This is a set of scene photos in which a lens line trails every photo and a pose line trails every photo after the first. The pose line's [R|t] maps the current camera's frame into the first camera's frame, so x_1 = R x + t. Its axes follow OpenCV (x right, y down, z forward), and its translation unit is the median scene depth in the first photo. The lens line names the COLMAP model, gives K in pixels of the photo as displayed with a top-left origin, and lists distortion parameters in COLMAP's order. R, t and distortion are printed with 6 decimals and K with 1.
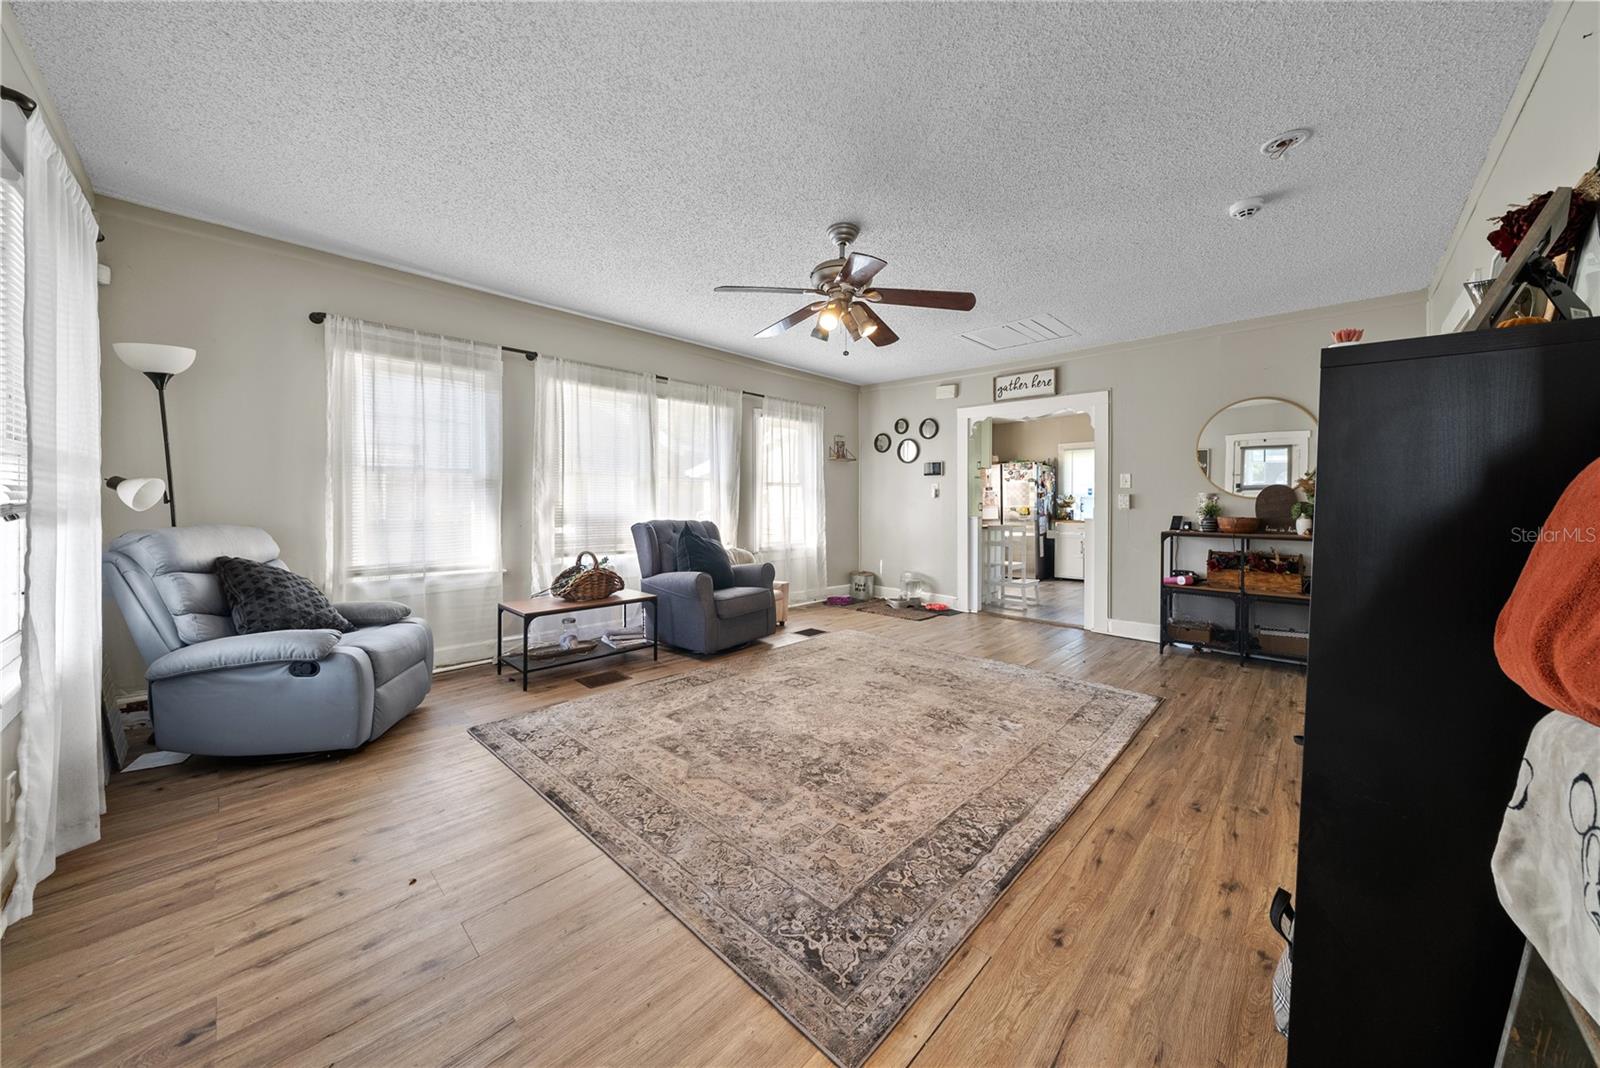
lens RADIAL K [[557.2, 0, 793.5], [0, 557.2, 508.0], [0, 0, 1]] dist [-0.007232, -0.000554]
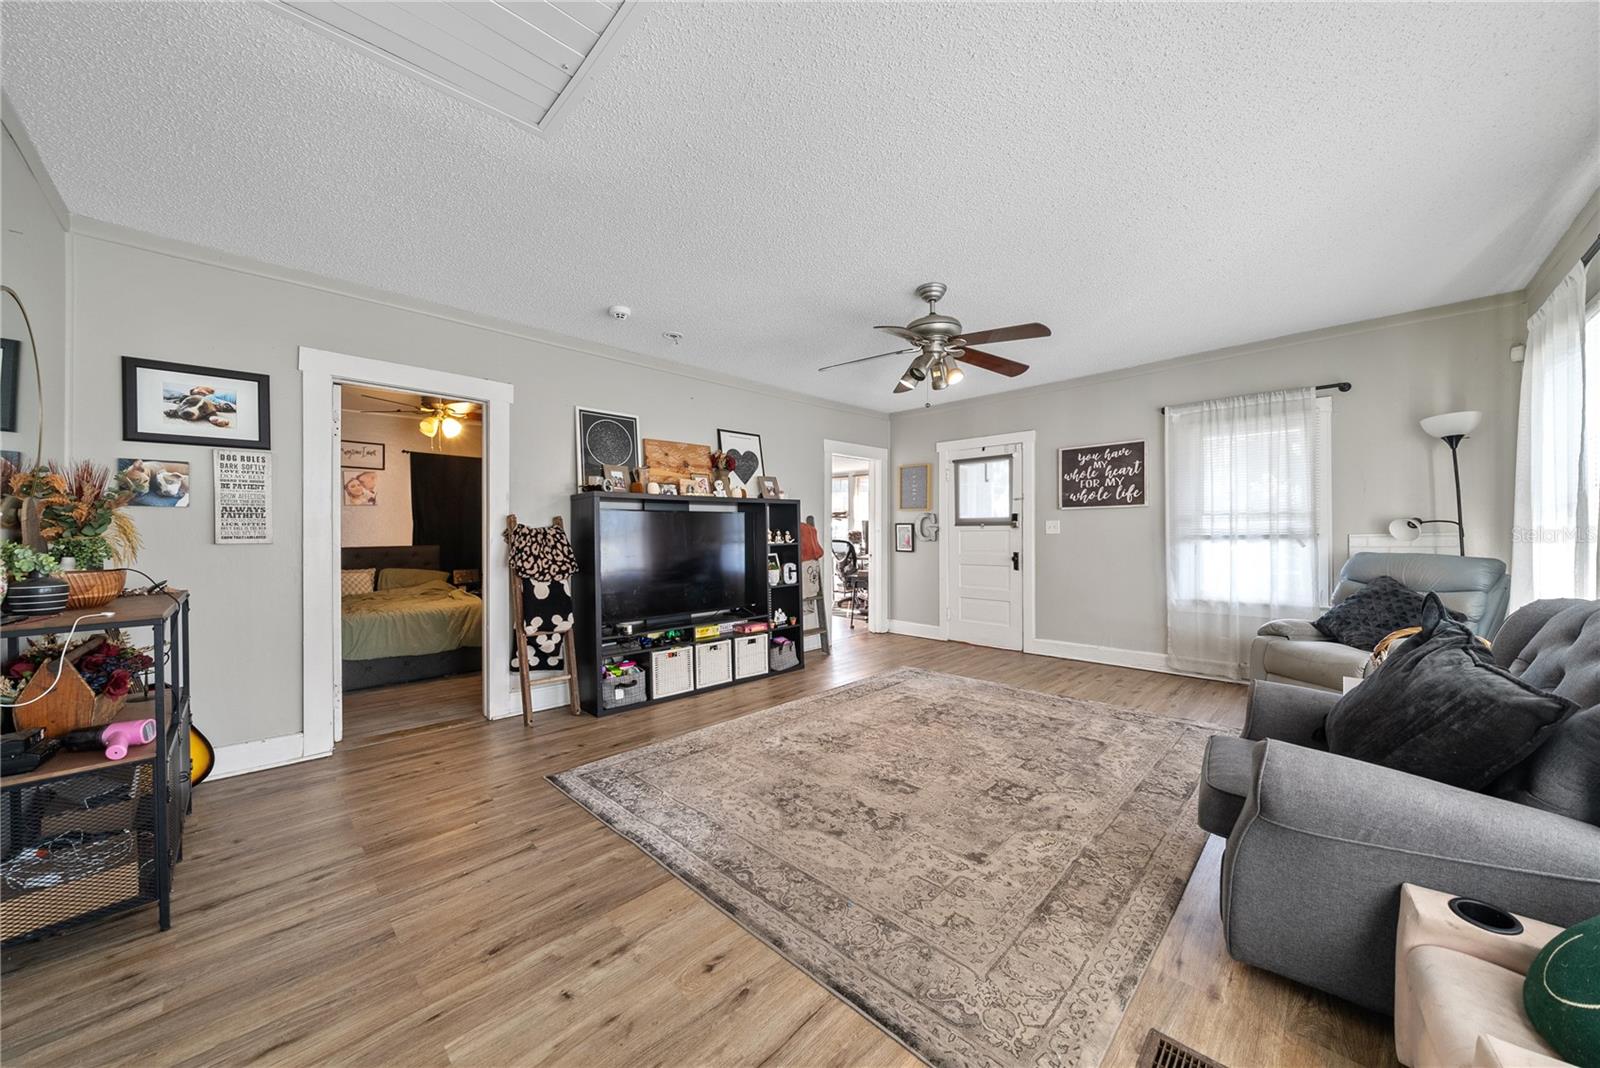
lens RADIAL K [[557.2, 0, 801.1], [0, 557.2, 530.2], [0, 0, 1]] dist [-0.007232, -0.000554]
pose [[-0.999878, -0.000662, 0.015593, 0.307808], [-0.000592, 0.999990, 0.004469, -0.023460], [-0.015596, 0.004459, -0.999868, 1.967978]]
